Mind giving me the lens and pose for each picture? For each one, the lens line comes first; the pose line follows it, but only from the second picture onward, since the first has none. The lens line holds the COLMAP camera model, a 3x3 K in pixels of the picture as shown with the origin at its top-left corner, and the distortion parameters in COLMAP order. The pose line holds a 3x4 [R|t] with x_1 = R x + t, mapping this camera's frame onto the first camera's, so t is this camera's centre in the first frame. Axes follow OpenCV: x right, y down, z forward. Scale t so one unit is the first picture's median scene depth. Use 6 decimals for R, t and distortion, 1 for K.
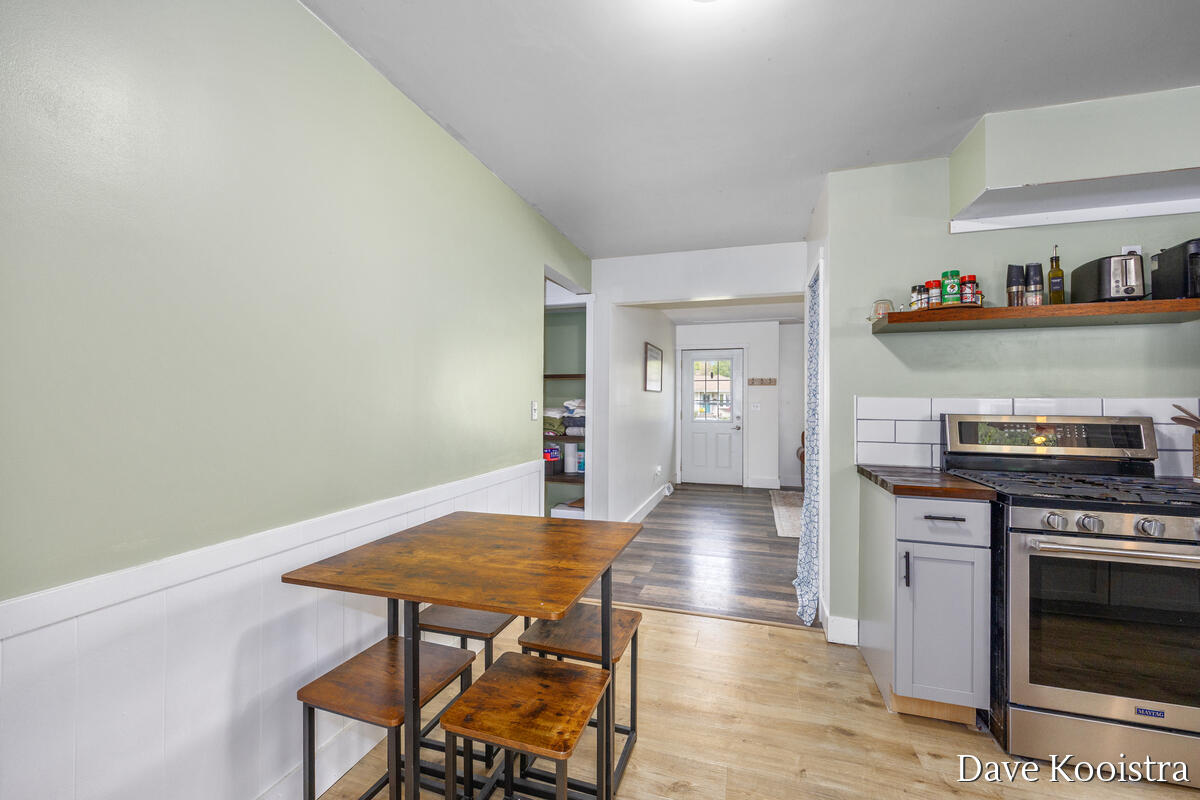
lens RADIAL K [[486.9, 0, 599.3], [0, 486.9, 404.1], [0, 0, 1]] dist [-0.000187, 0.000112]
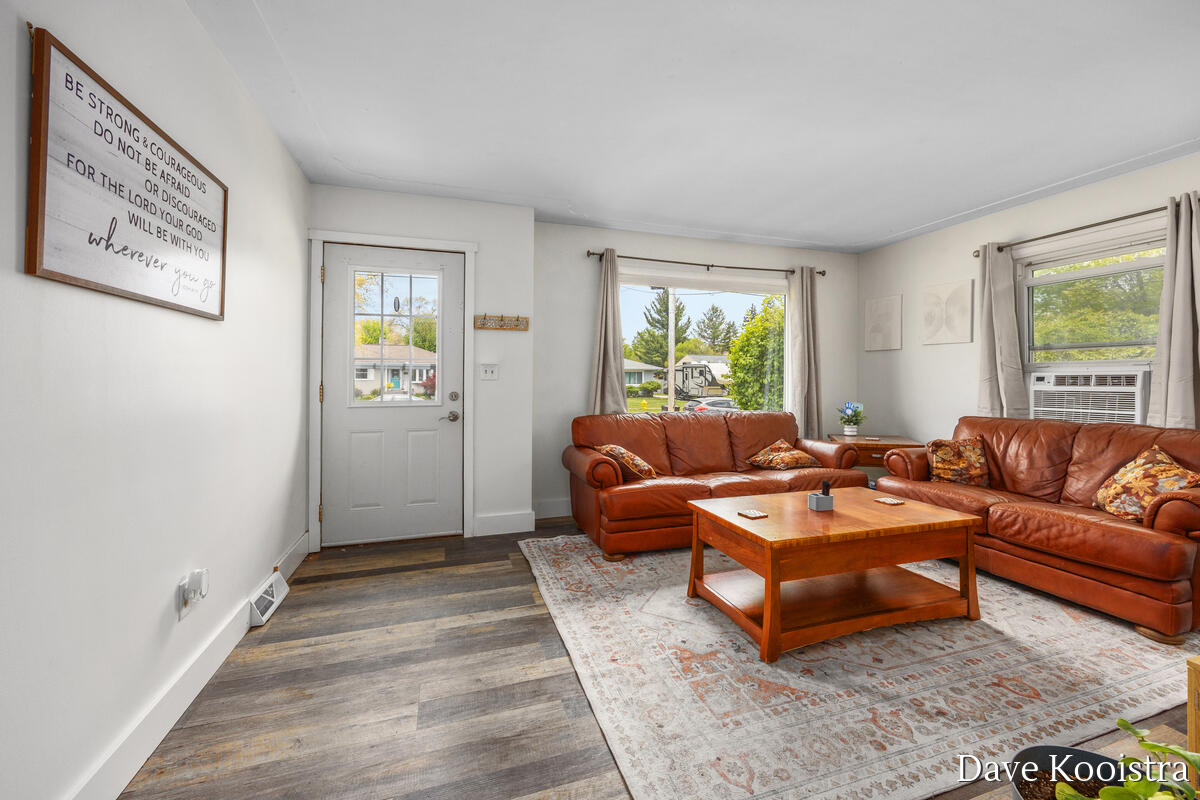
lens RADIAL K [[484.1, 0, 600.2], [0, 484.1, 394.1], [0, 0, 1]] dist [-0.000383, -0.000196]
pose [[0.816319, -0.011774, 0.577482, 0.129356], [-0.004645, 0.999626, 0.026947, 0.013213], [-0.577583, -0.024680, 0.815959, 0.535712]]
